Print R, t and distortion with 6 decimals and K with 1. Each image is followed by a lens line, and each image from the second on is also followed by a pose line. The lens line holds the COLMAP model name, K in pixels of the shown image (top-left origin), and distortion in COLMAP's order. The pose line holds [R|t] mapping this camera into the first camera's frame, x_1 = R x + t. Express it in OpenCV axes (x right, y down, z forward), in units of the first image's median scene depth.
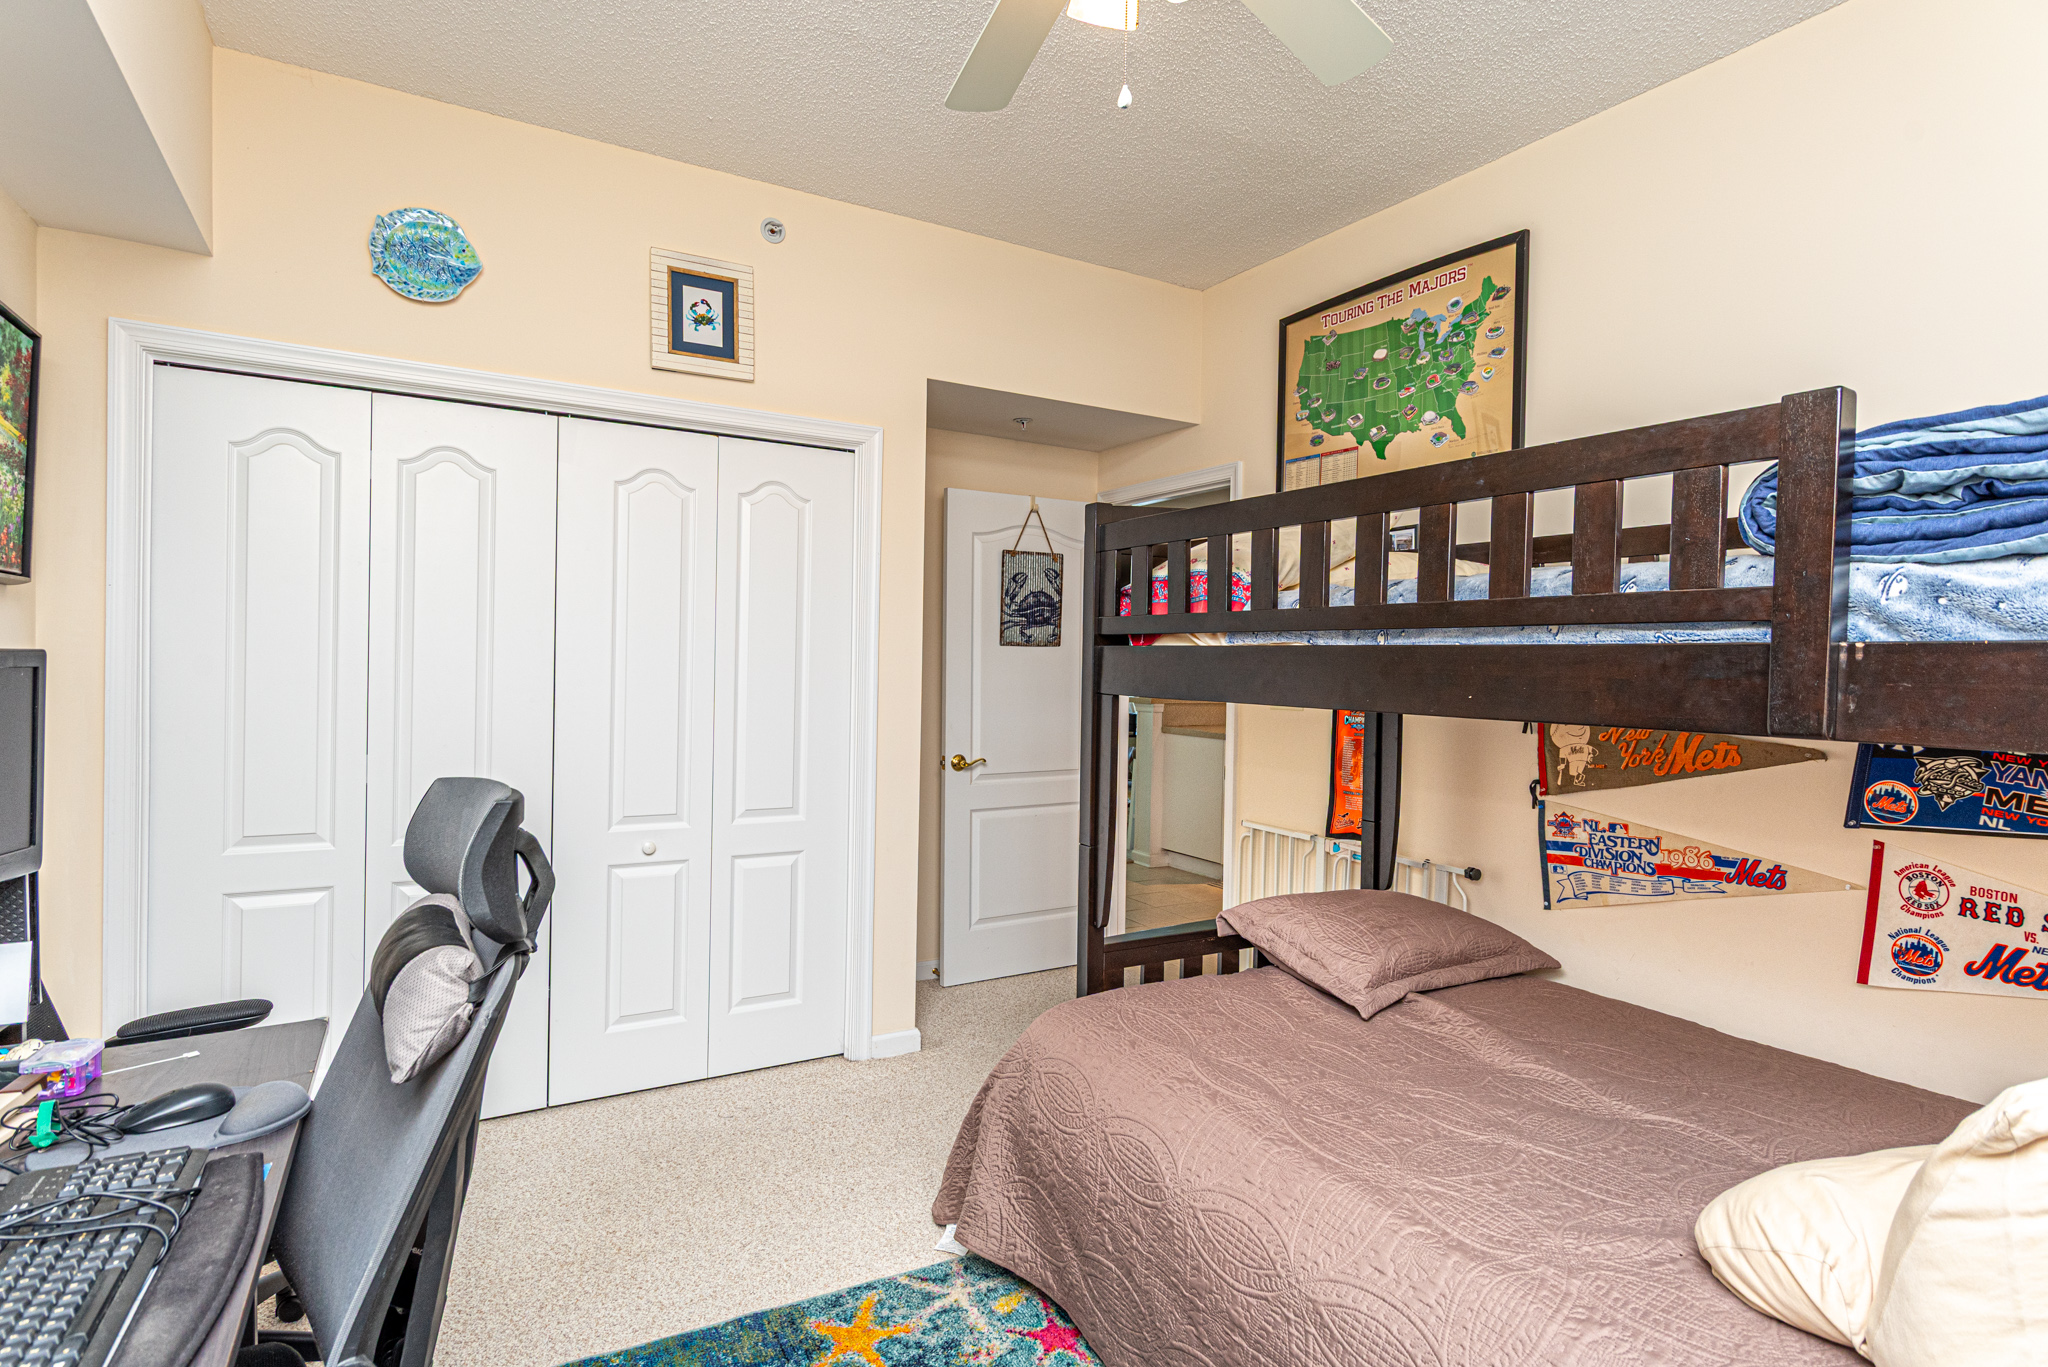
lens RADIAL K [[1033.5, 0, 1059.9], [0, 1033.5, 659.6], [0, 0, 1]] dist [0.002340, -0.000324]
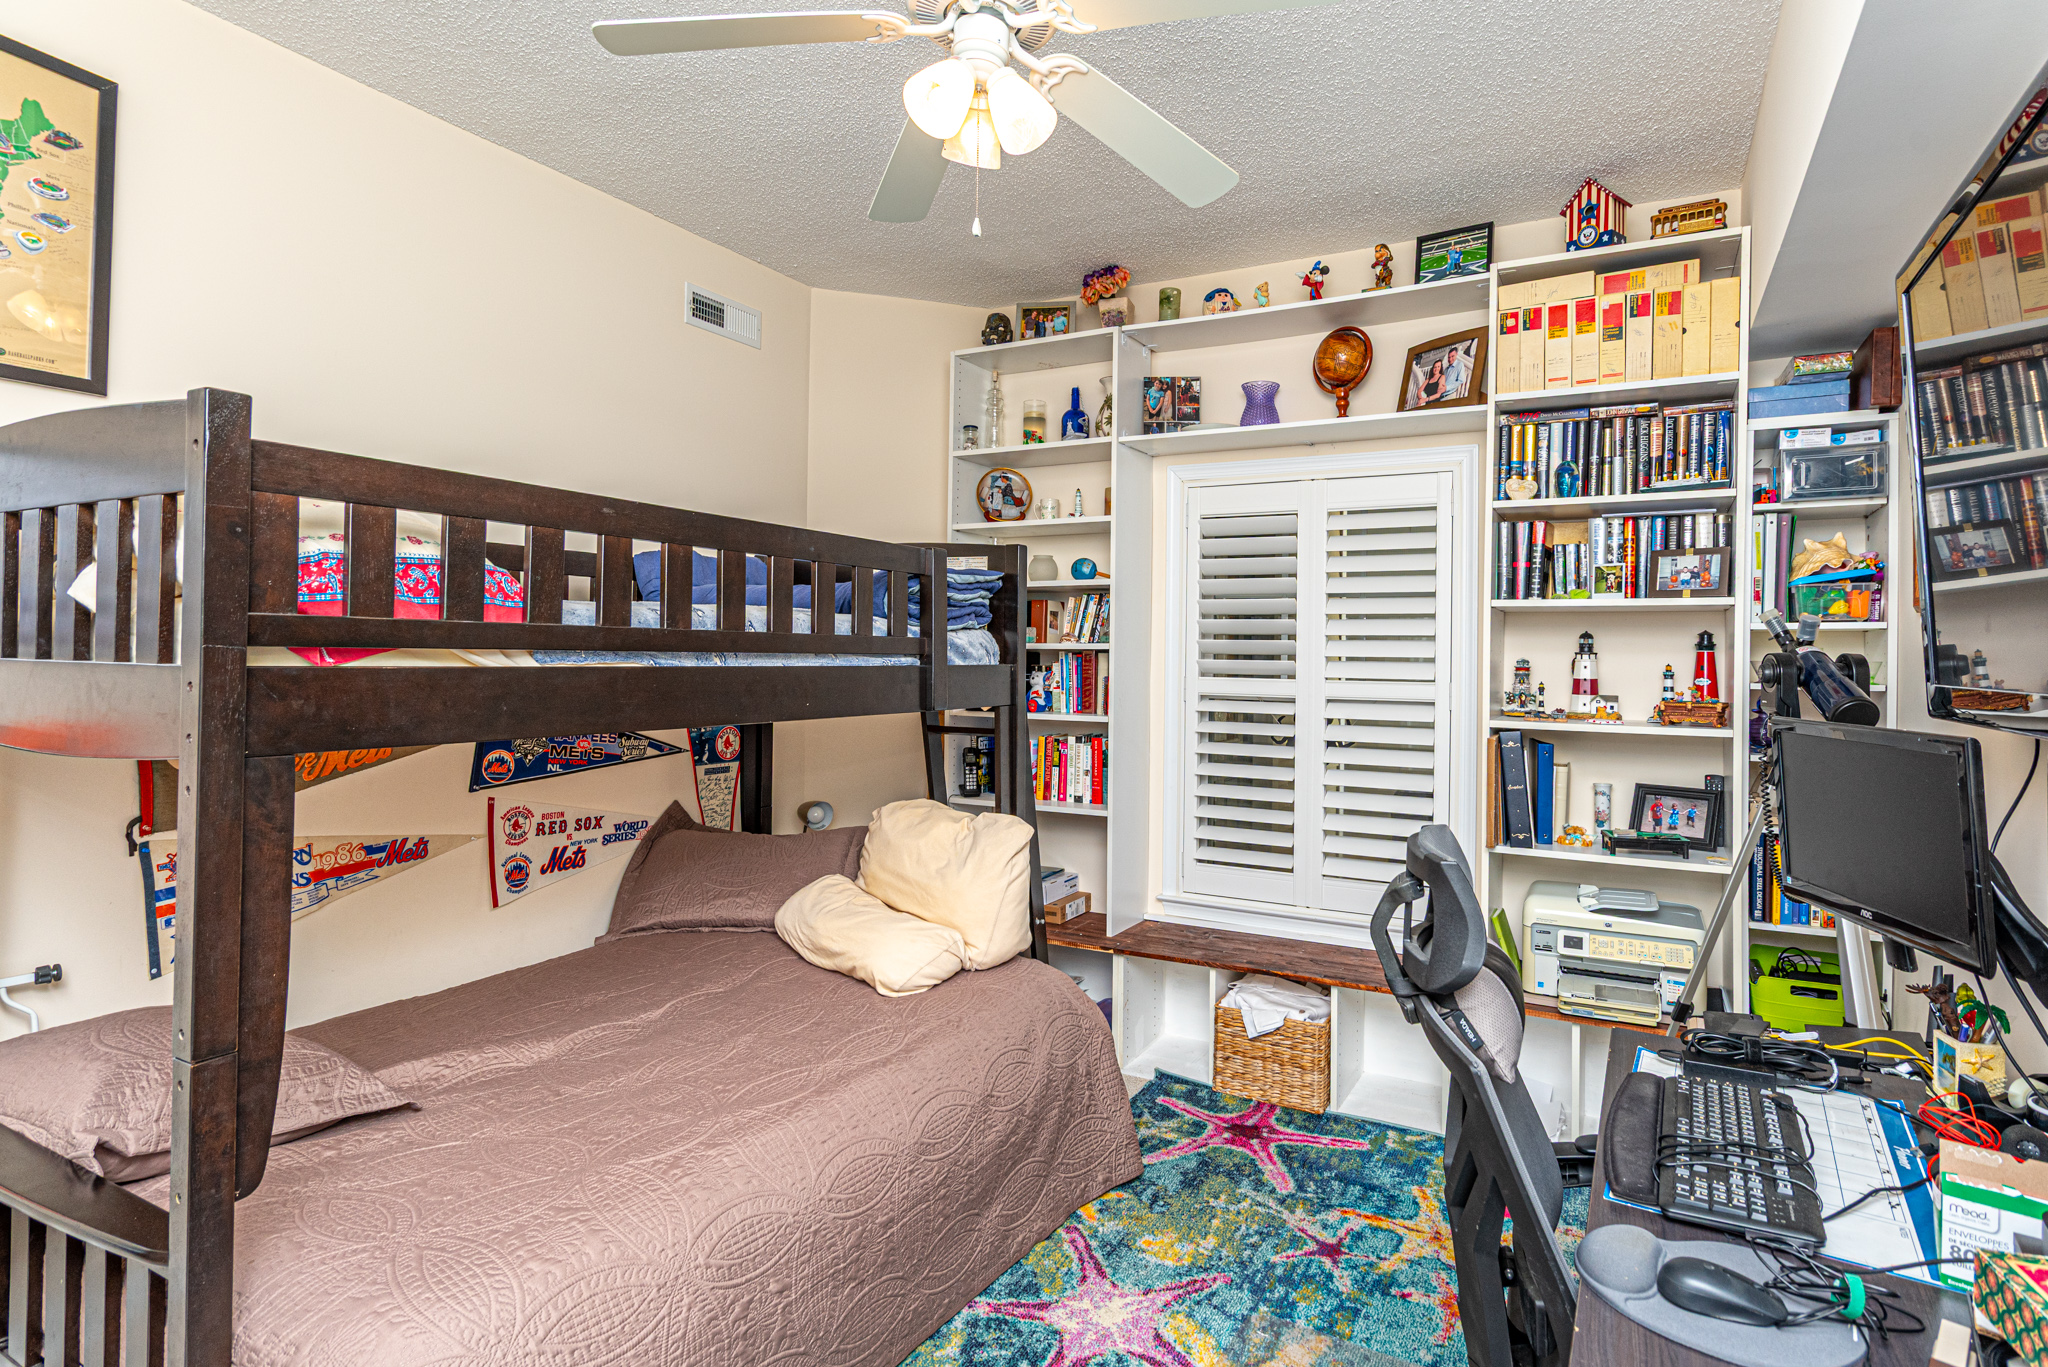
lens RADIAL K [[1033.5, 0, 1059.9], [0, 1033.5, 659.6], [0, 0, 1]] dist [0.002340, -0.000324]
pose [[-0.465198, -0.031177, 0.884658, -0.706299], [-0.023369, 0.999464, 0.022935, -0.046718], [-0.884898, -0.010005, -0.465677, 0.982557]]
